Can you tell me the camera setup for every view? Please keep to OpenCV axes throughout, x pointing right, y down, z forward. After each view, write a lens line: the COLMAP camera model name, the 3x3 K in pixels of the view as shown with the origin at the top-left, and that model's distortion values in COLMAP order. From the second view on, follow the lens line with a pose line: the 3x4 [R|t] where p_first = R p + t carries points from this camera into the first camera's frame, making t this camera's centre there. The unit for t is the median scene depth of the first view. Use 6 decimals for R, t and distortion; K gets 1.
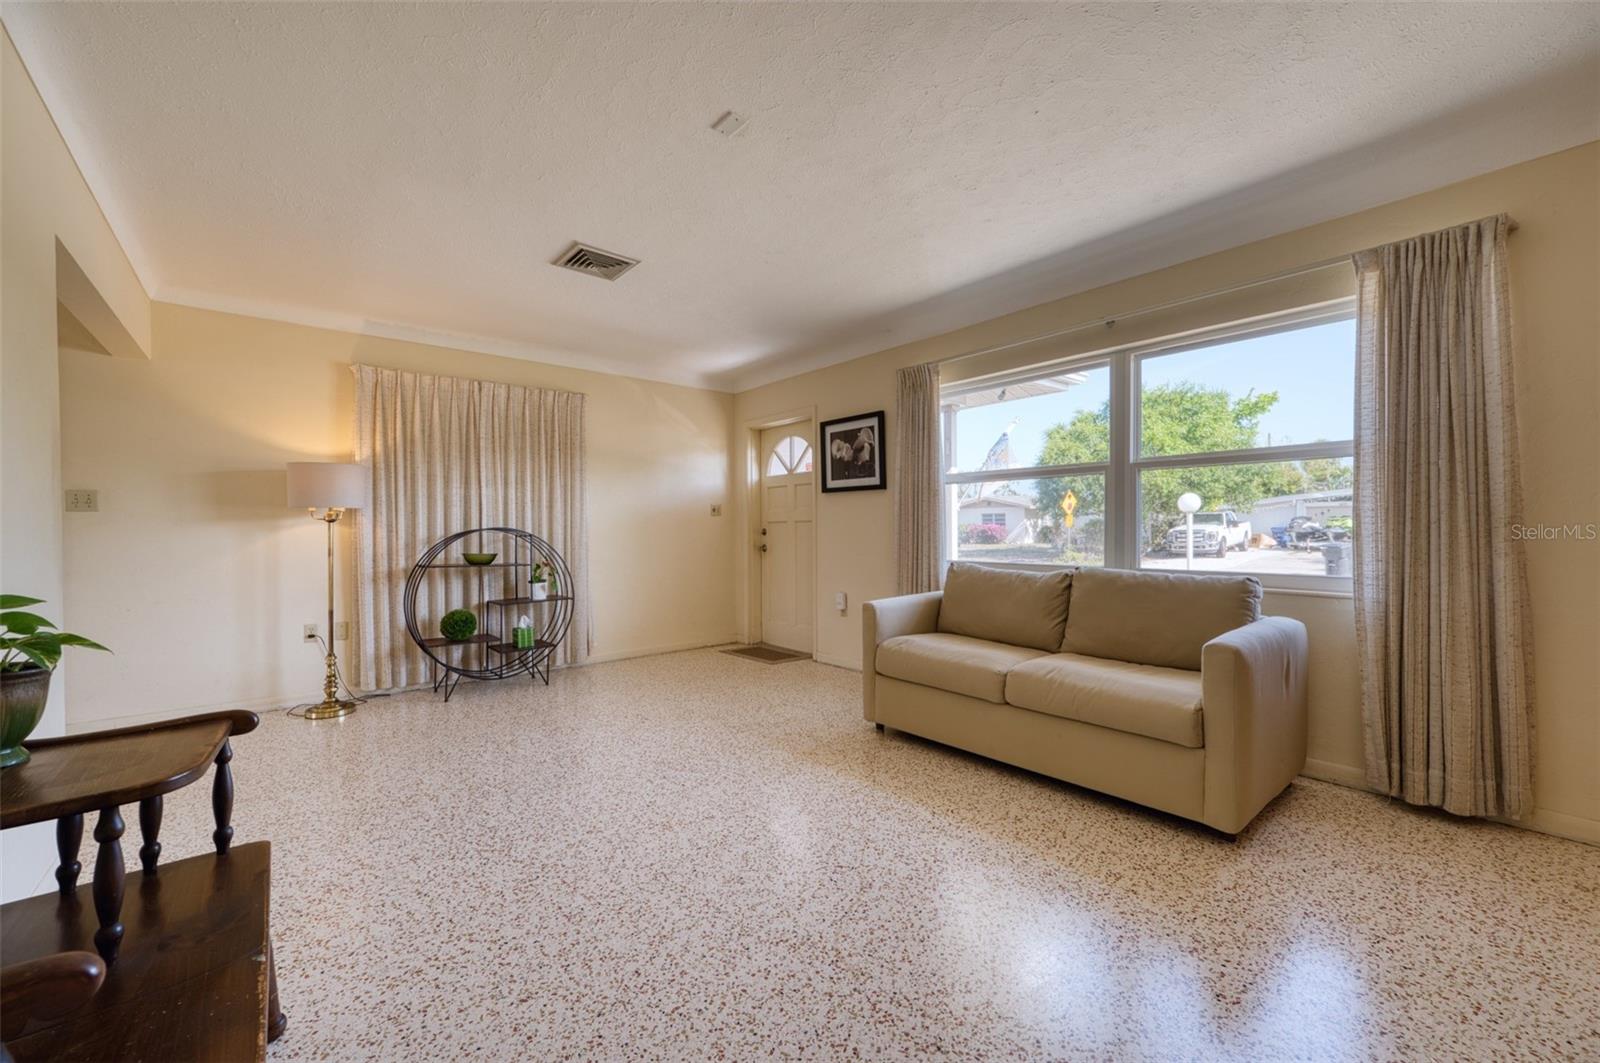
lens RADIAL K [[628.0, 0, 808.8], [0, 628.0, 535.4], [0, 0, 1]] dist [-0.011519, 0.003798]
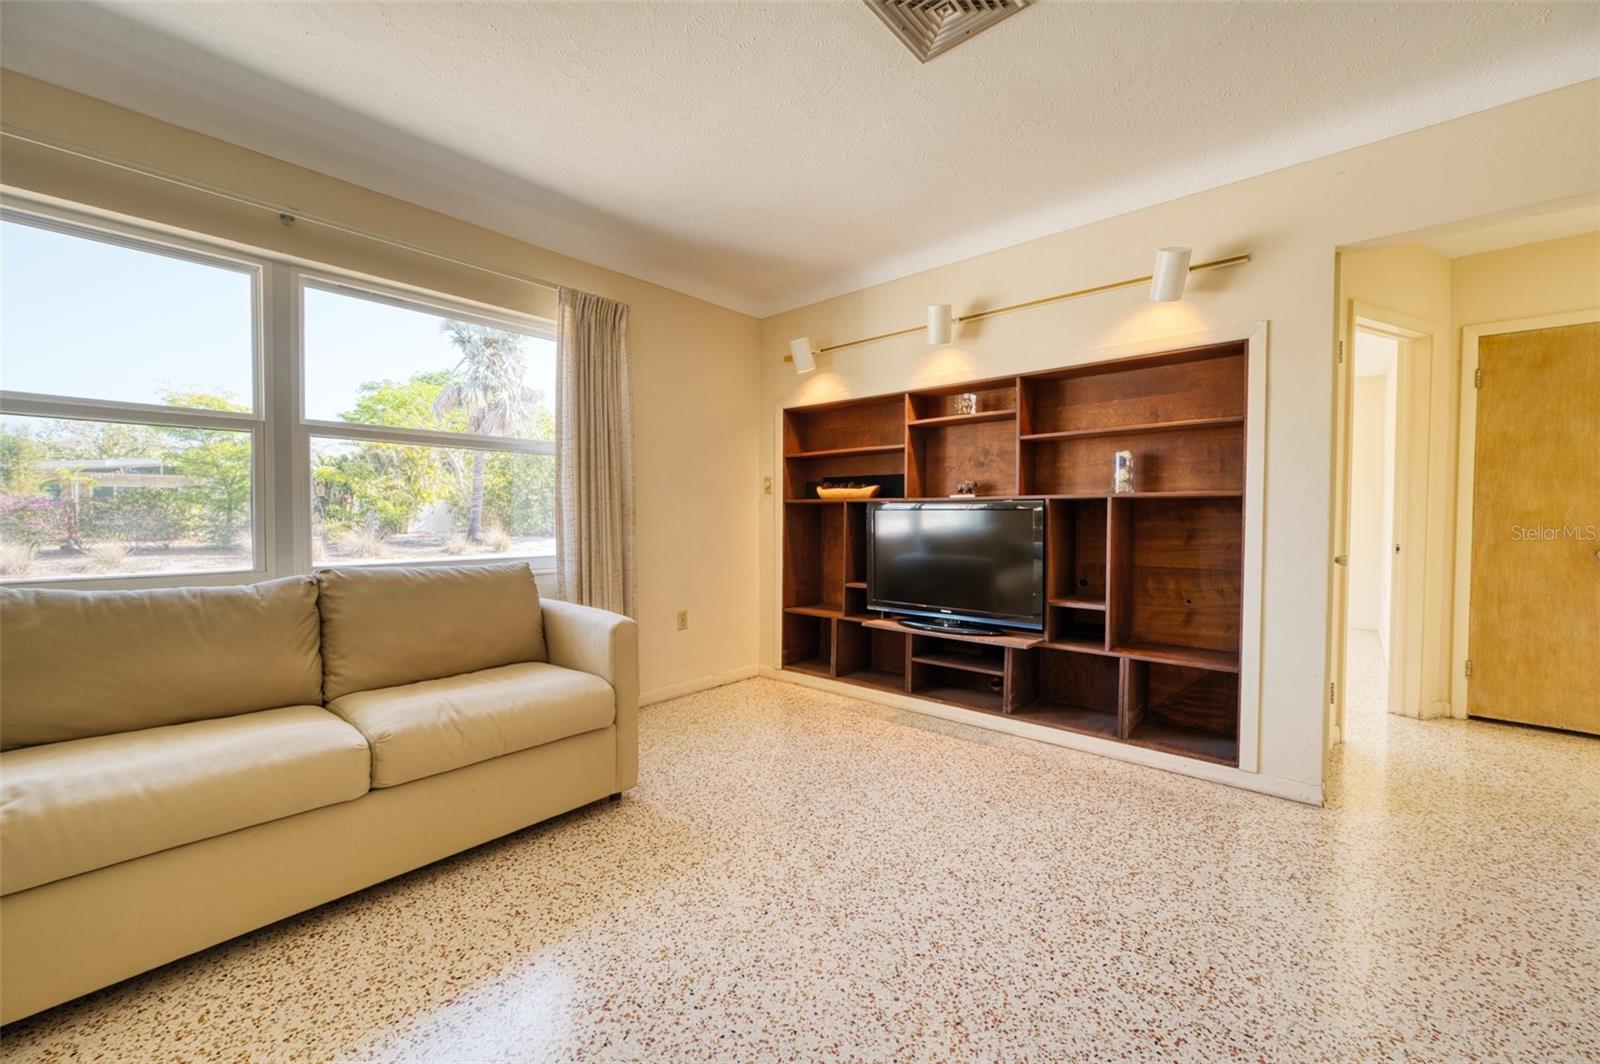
lens RADIAL K [[628.0, 0, 789.1], [0, 628.0, 532.9], [0, 0, 1]] dist [-0.011519, 0.003798]
pose [[-0.135534, -0.022599, 0.990515, -0.403166], [0.005782, 0.999705, 0.023599, -0.003148], [-0.990756, 0.008926, -0.135363, 0.758029]]
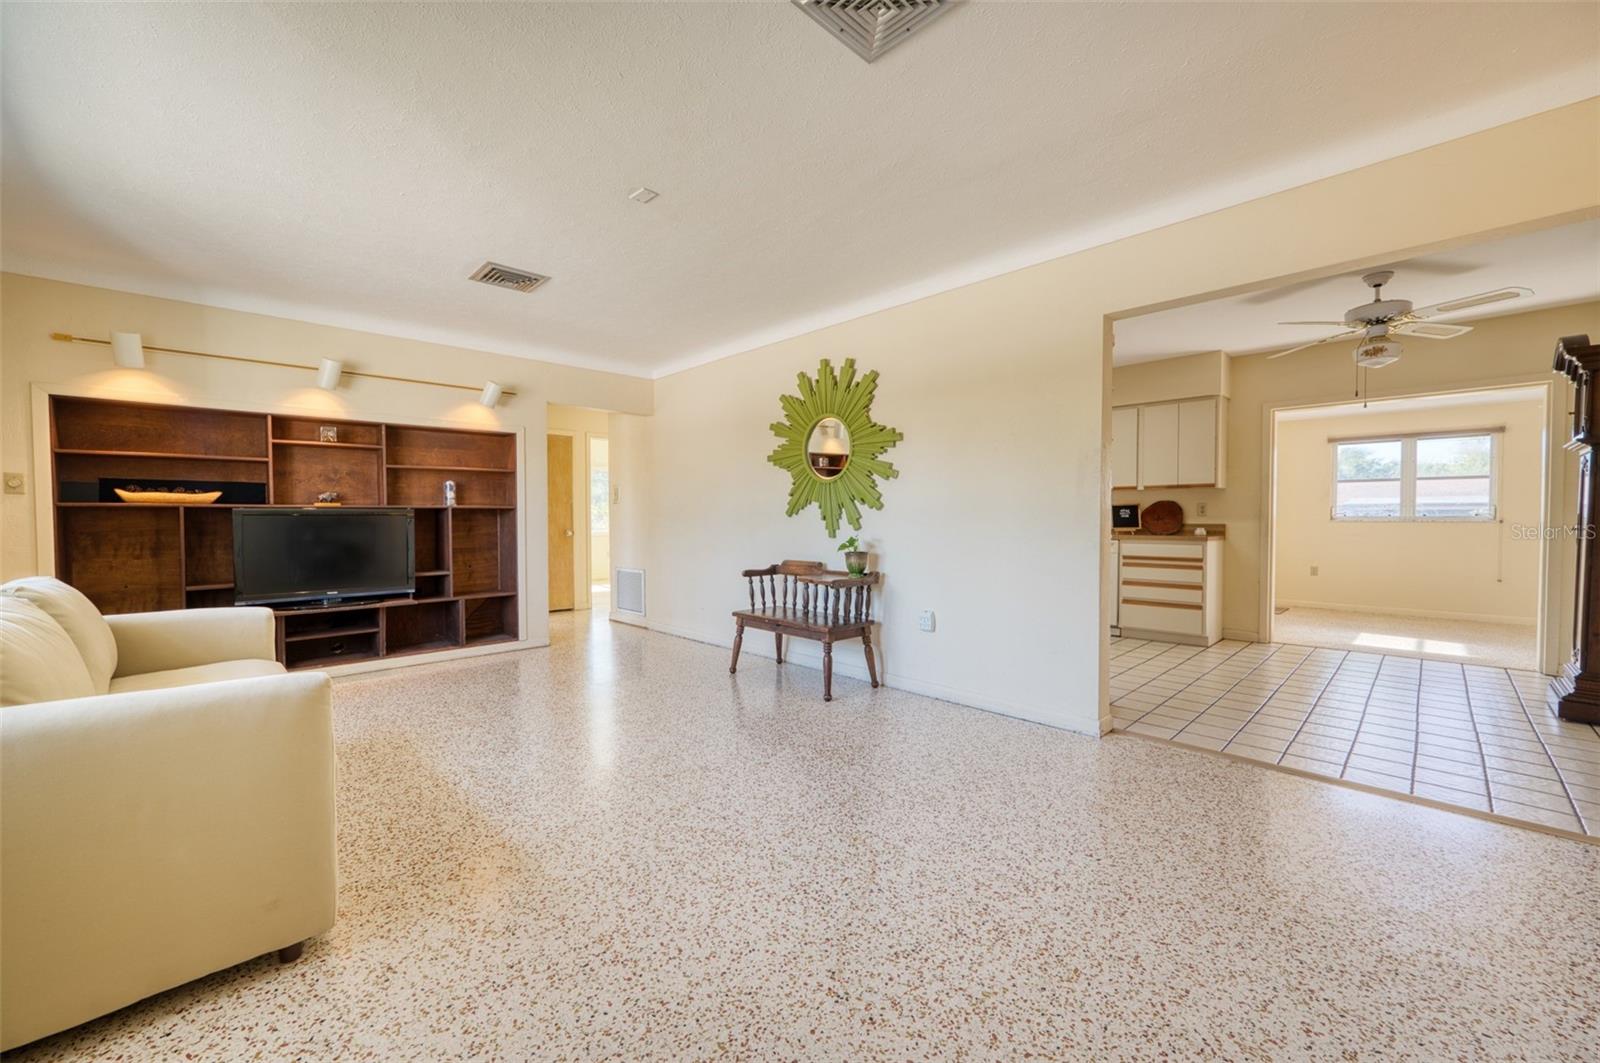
lens RADIAL K [[628.0, 0, 807.2], [0, 628.0, 531.5], [0, 0, 1]] dist [-0.011519, 0.003798]
pose [[-0.997628, 0.010770, -0.067981, -0.328449], [0.008619, 0.999456, 0.031848, -0.016578], [0.068287, 0.031186, -0.997178, 2.077988]]
